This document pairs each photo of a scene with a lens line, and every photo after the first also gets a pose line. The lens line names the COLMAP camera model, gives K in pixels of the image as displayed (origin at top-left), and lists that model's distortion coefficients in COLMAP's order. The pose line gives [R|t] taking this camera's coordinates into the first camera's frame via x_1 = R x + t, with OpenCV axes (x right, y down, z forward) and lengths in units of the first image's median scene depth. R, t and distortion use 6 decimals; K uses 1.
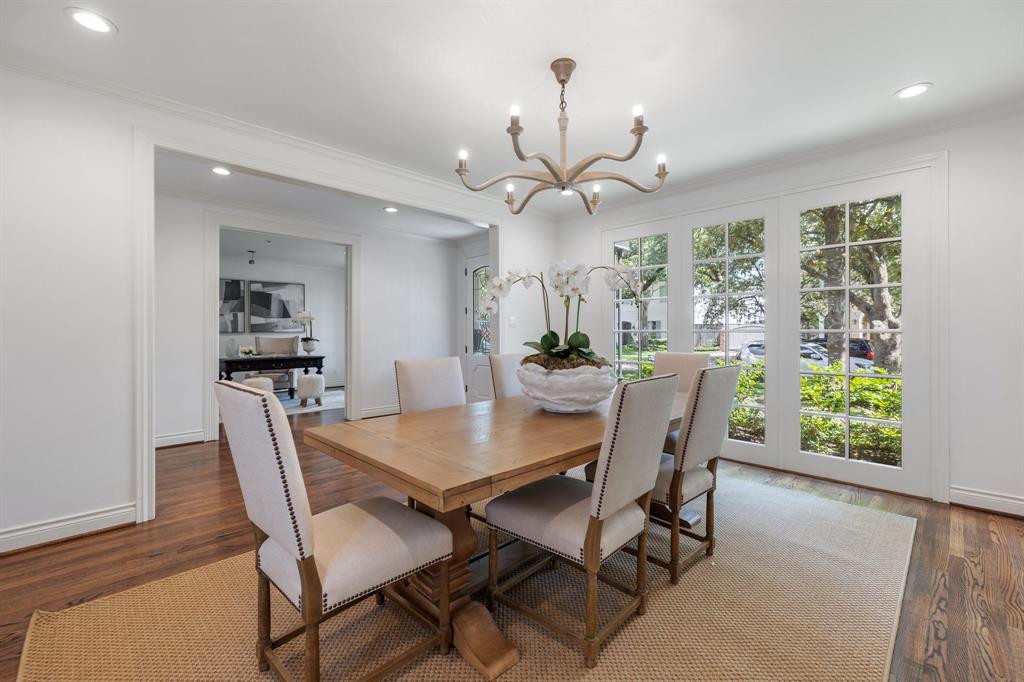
lens RADIAL K [[440.0, 0, 514.2], [0, 440.0, 338.6], [0, 0, 1]] dist [-0.008096, -0.000789]
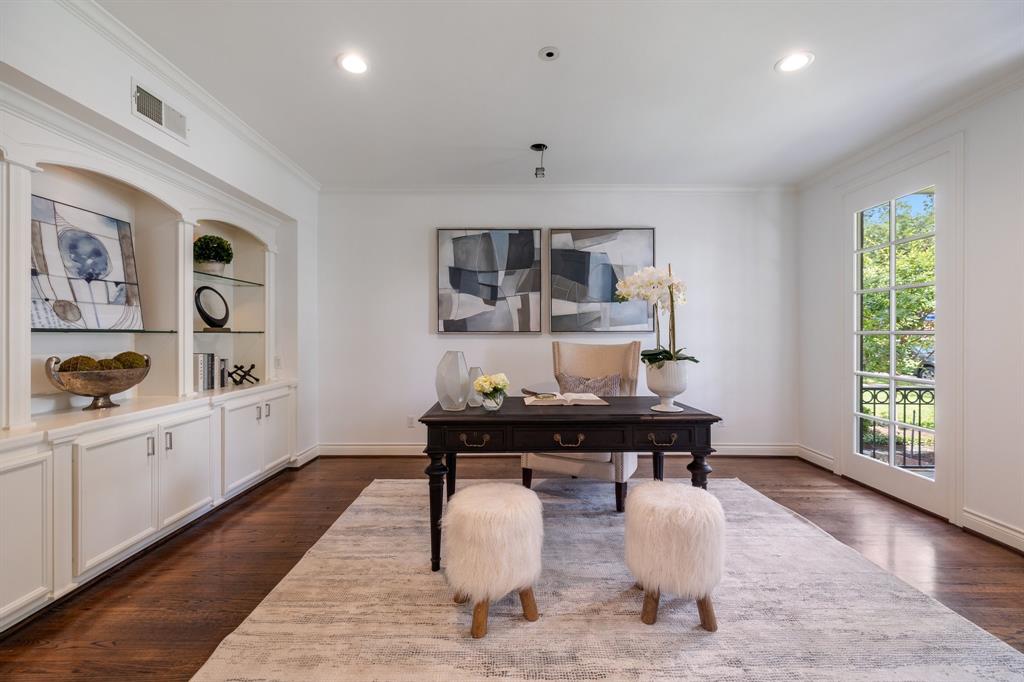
lens RADIAL K [[440.0, 0, 512.8], [0, 440.0, 335.8], [0, 0, 1]] dist [-0.008096, -0.000789]
pose [[0.724541, 0.007118, -0.689195, -0.291693], [-0.010488, 0.999945, -0.000698, -0.009502], [0.689152, 0.007734, 0.724576, 0.616108]]
